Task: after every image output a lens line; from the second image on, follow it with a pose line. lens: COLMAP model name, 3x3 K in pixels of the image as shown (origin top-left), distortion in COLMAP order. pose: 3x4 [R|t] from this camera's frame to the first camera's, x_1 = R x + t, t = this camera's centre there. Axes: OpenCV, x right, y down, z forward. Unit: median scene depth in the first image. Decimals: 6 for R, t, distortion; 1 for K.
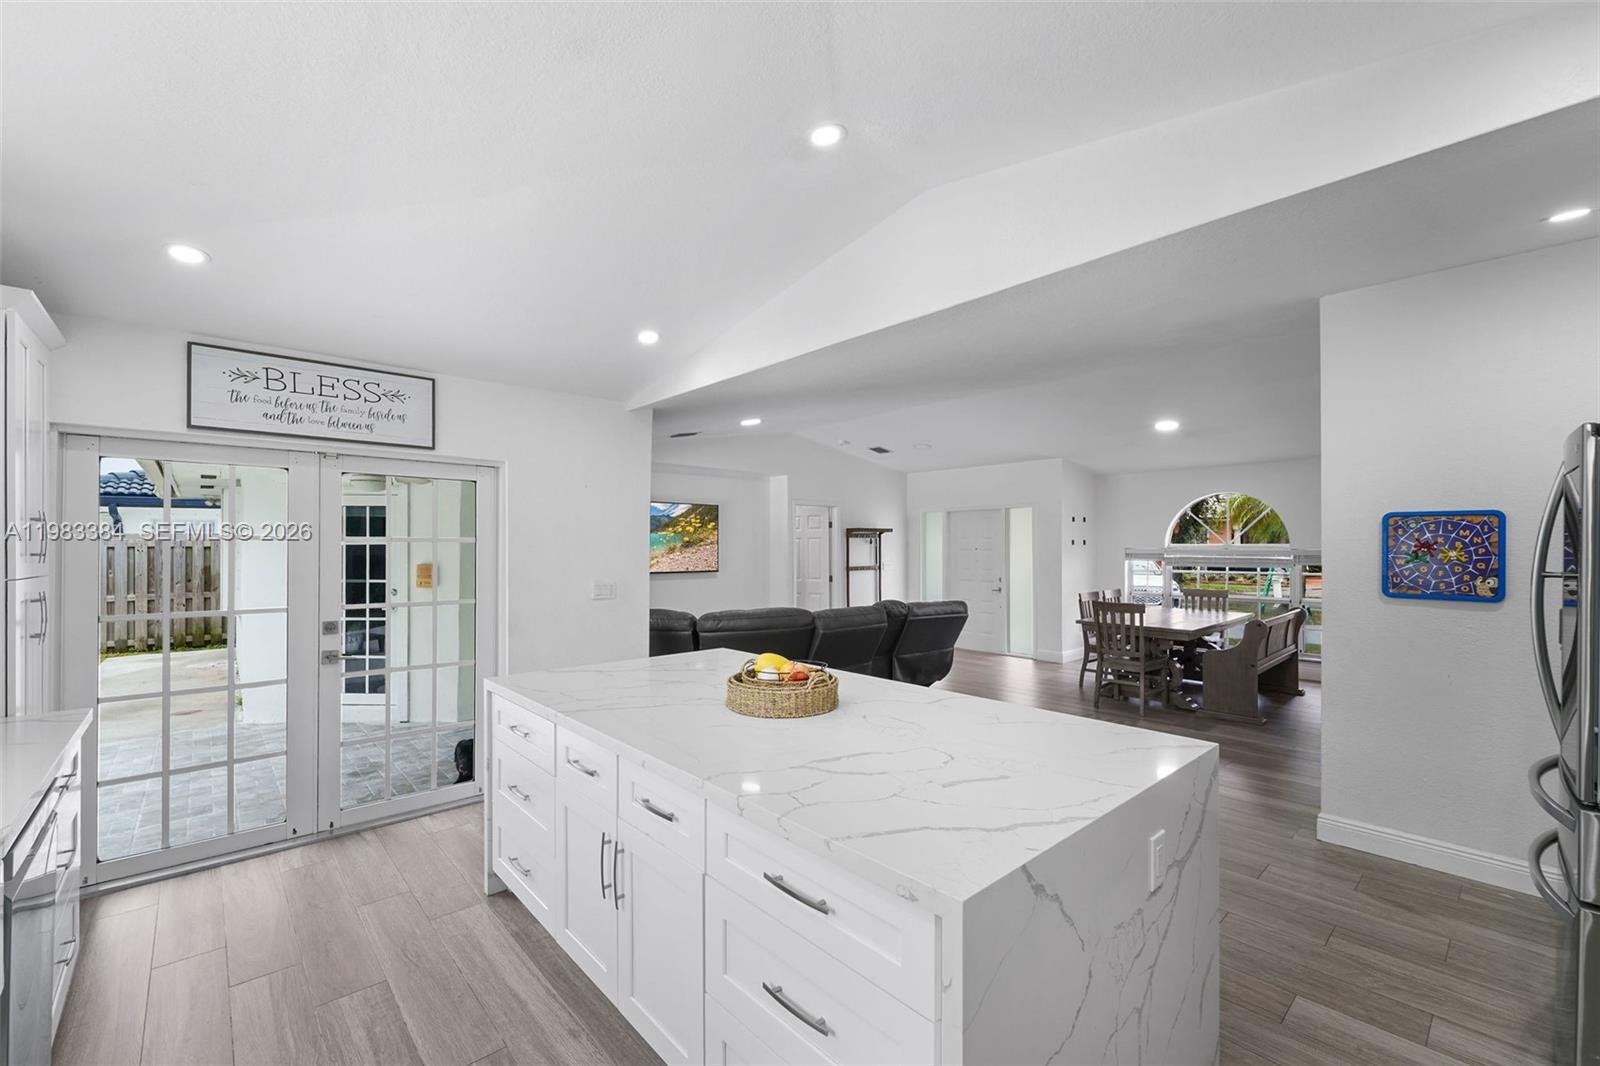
lens RADIAL K [[658.8, 0, 798.8], [0, 658.8, 529.3], [0, 0, 1]] dist [0.005647, -0.000250]
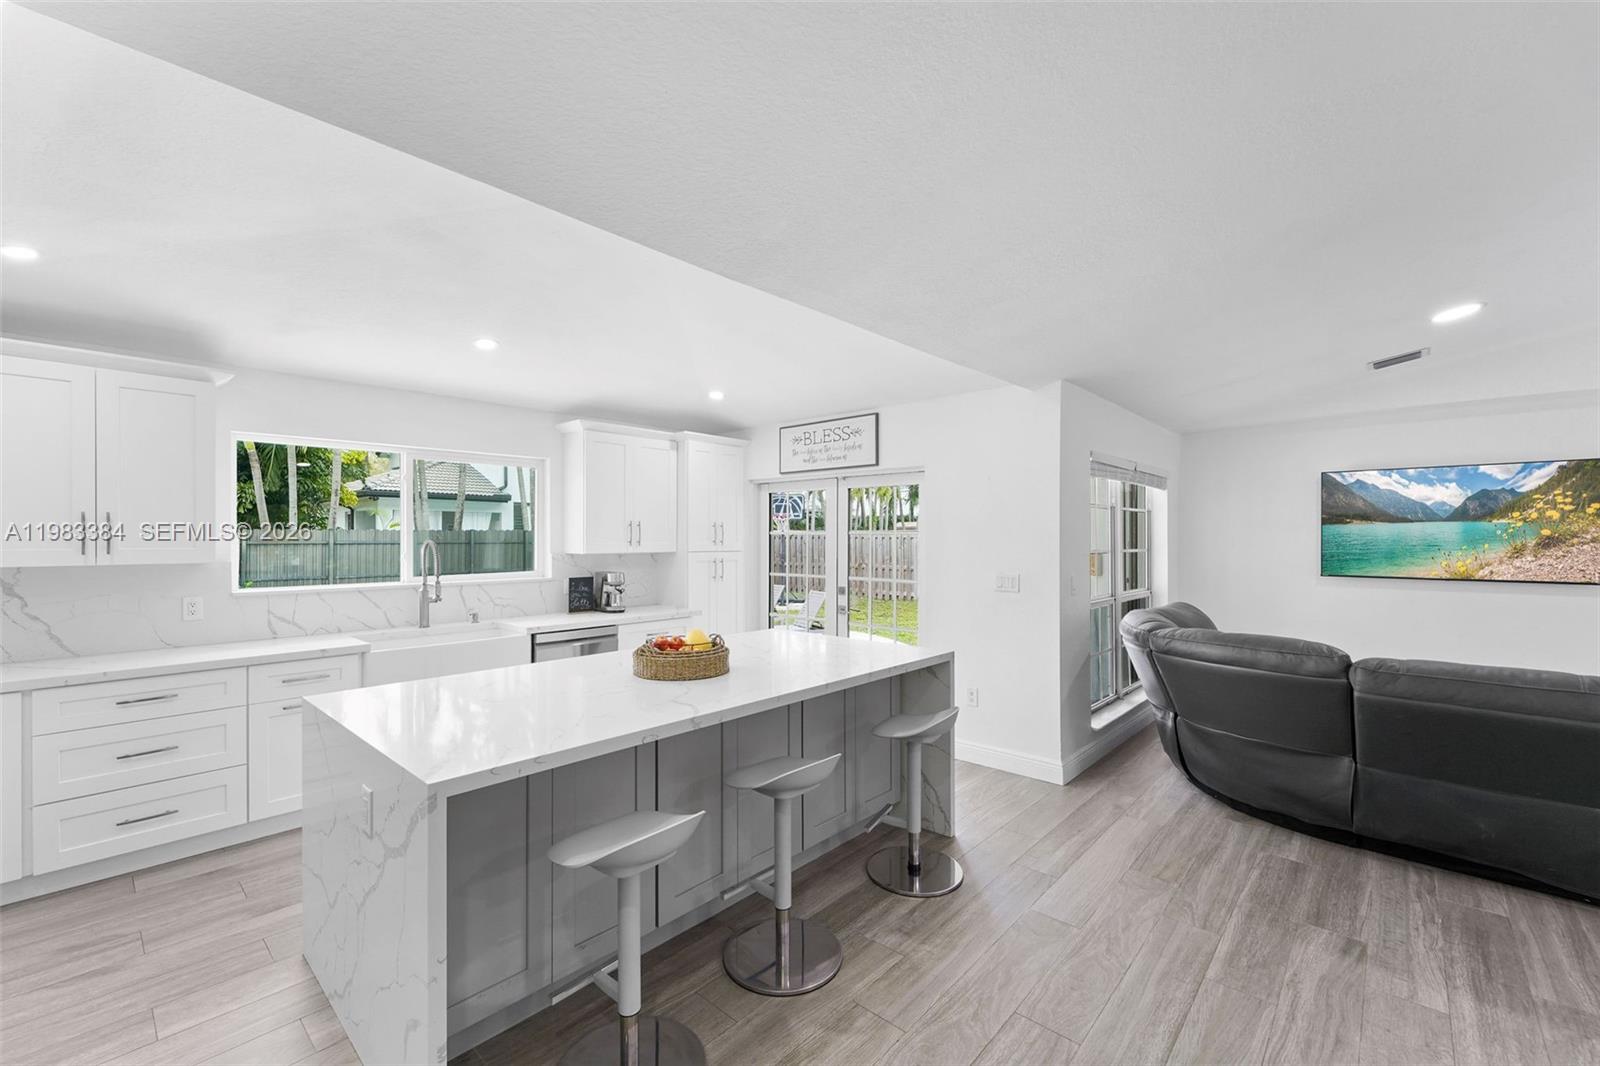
lens RADIAL K [[653.6, 0, 795.2], [0, 653.6, 542.2], [0, 0, 1]] dist [0.012753, -0.007143]
pose [[0.089827, 0.004556, -0.995947, 0.862344], [0.028141, 0.999579, 0.007111, 0.023530], [0.995560, -0.028665, 0.089661, 0.819519]]
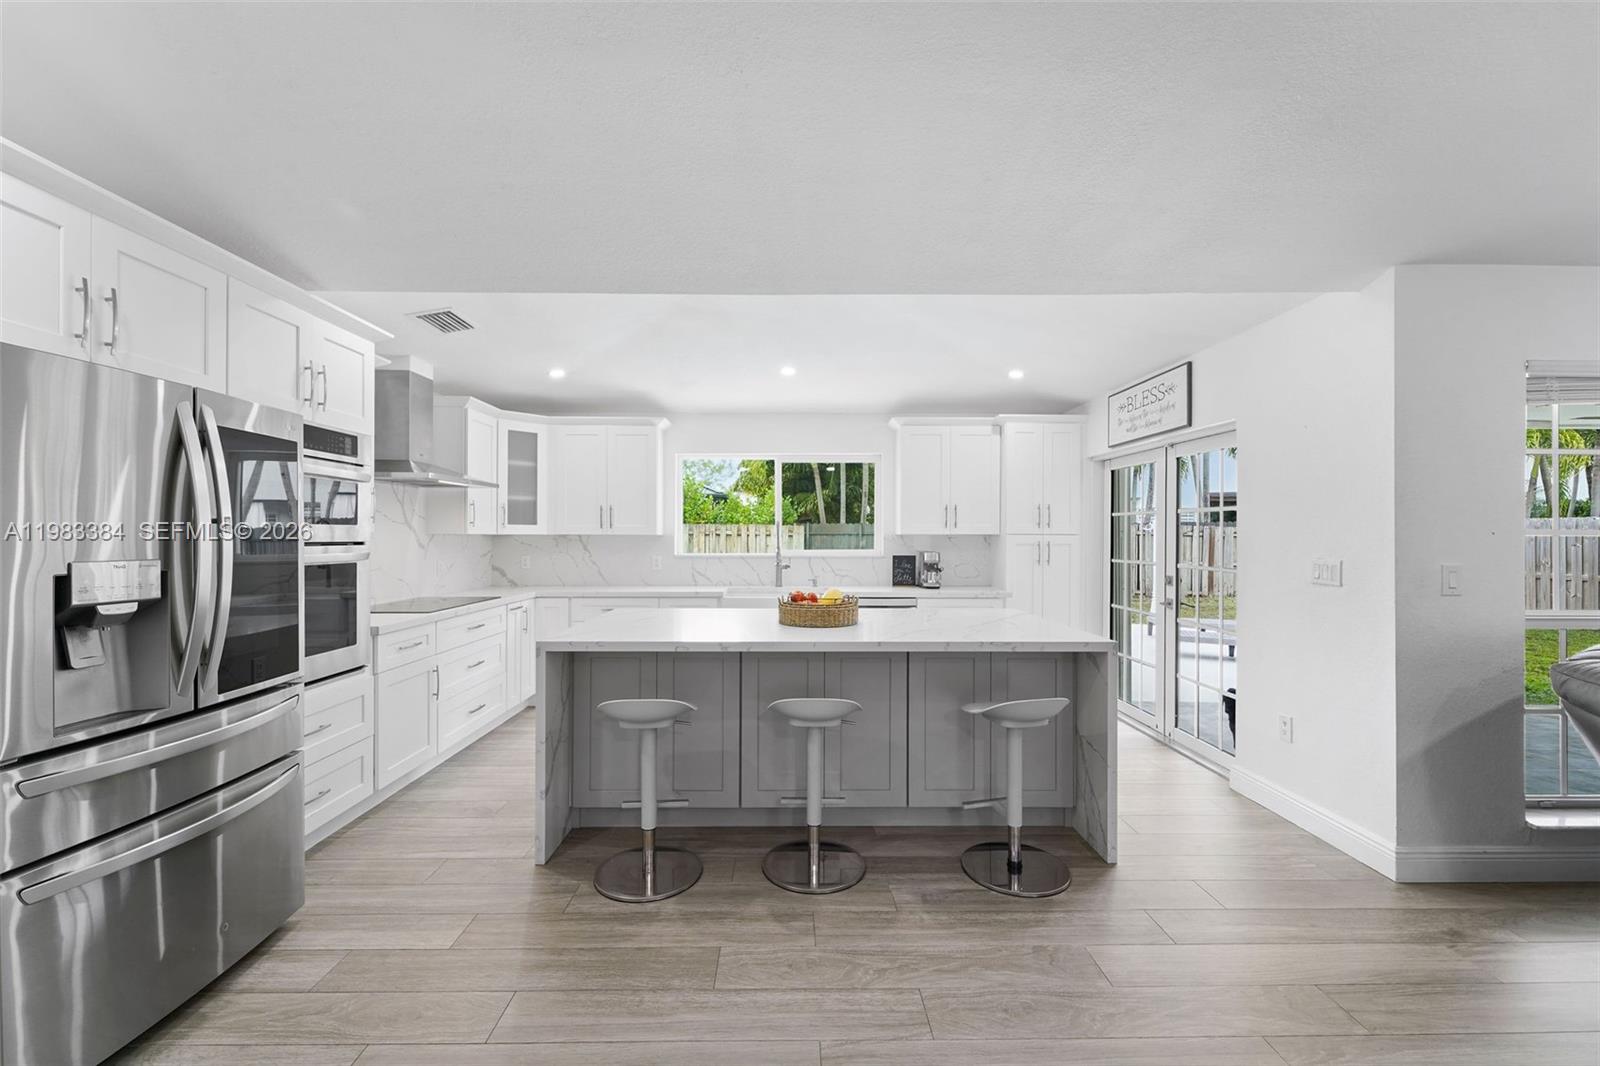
lens RADIAL K [[651.9, 0, 795.6], [0, 651.9, 535.6], [0, 0, 1]] dist [0.003000, 0.000036]
pose [[-0.663162, -0.002320, -0.748473, 0.780571], [0.017047, 0.999689, -0.018202, 0.077389], [0.748282, -0.024830, -0.662916, 1.406734]]
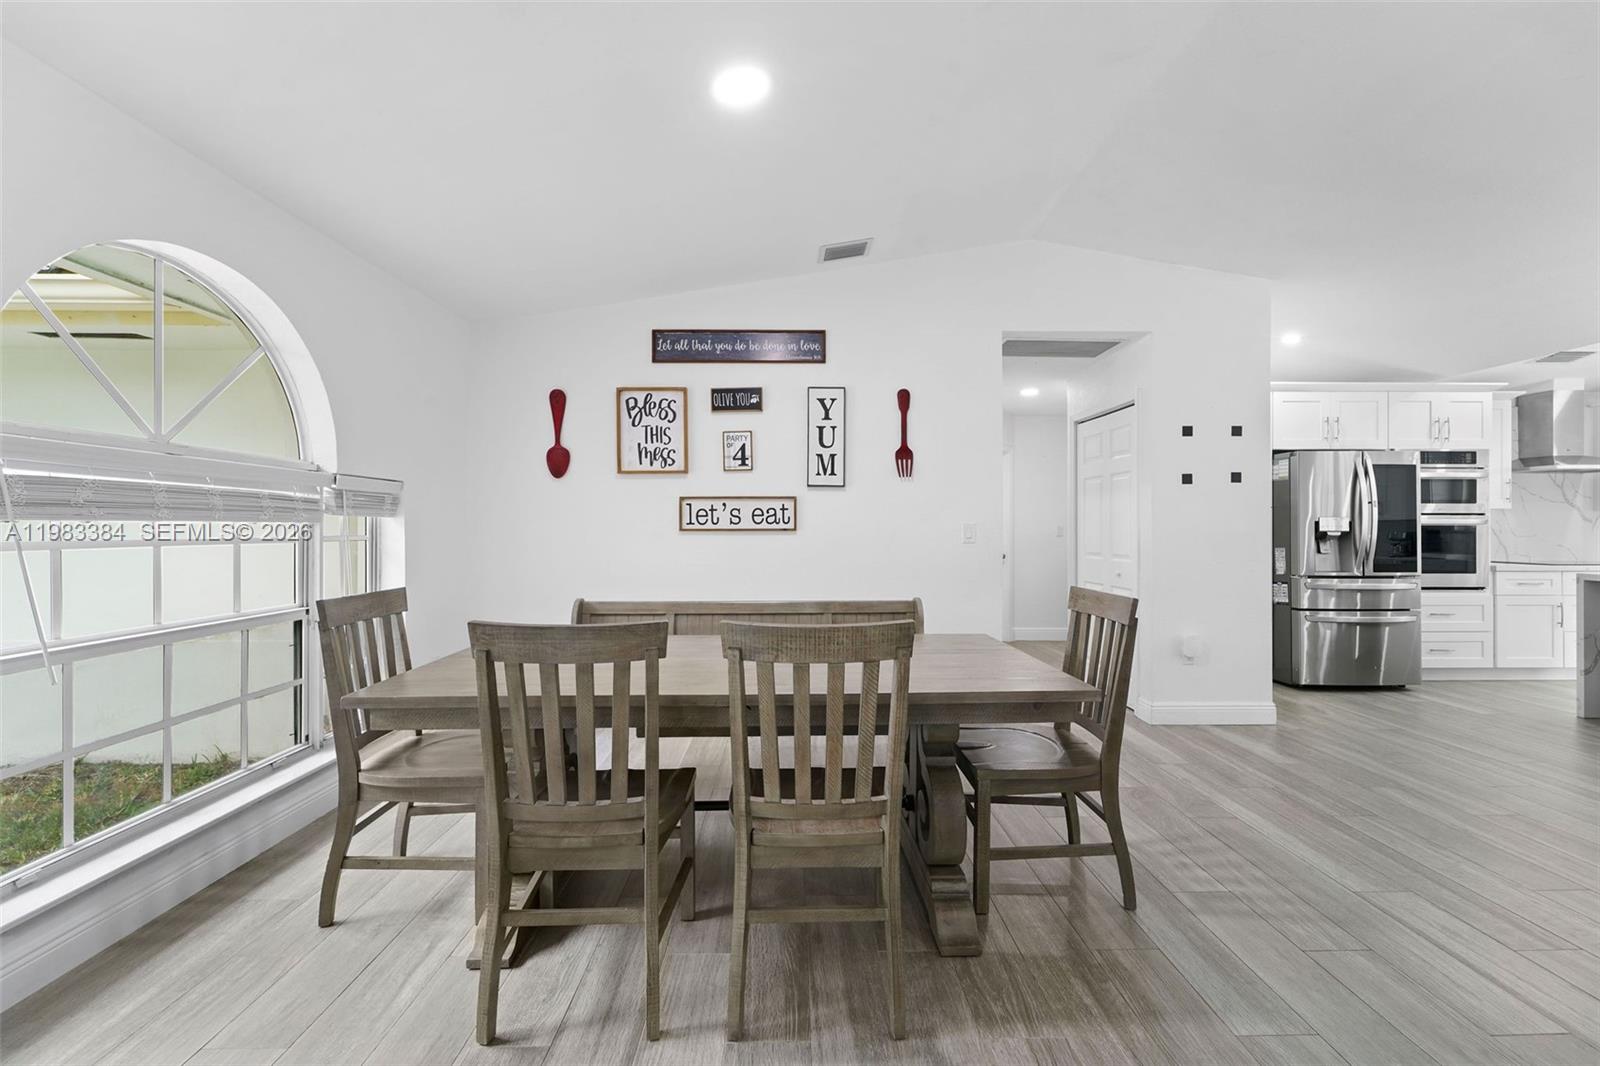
lens RADIAL K [[658.8, 0, 798.8], [0, 658.8, 529.3], [0, 0, 1]] dist [0.005647, -0.000250]
pose [[-0.746851, 0.000273, 0.664991, 0.655584], [-0.015805, 0.999710, -0.018161, 0.153801], [-0.664803, -0.024074, -0.746630, 2.660024]]
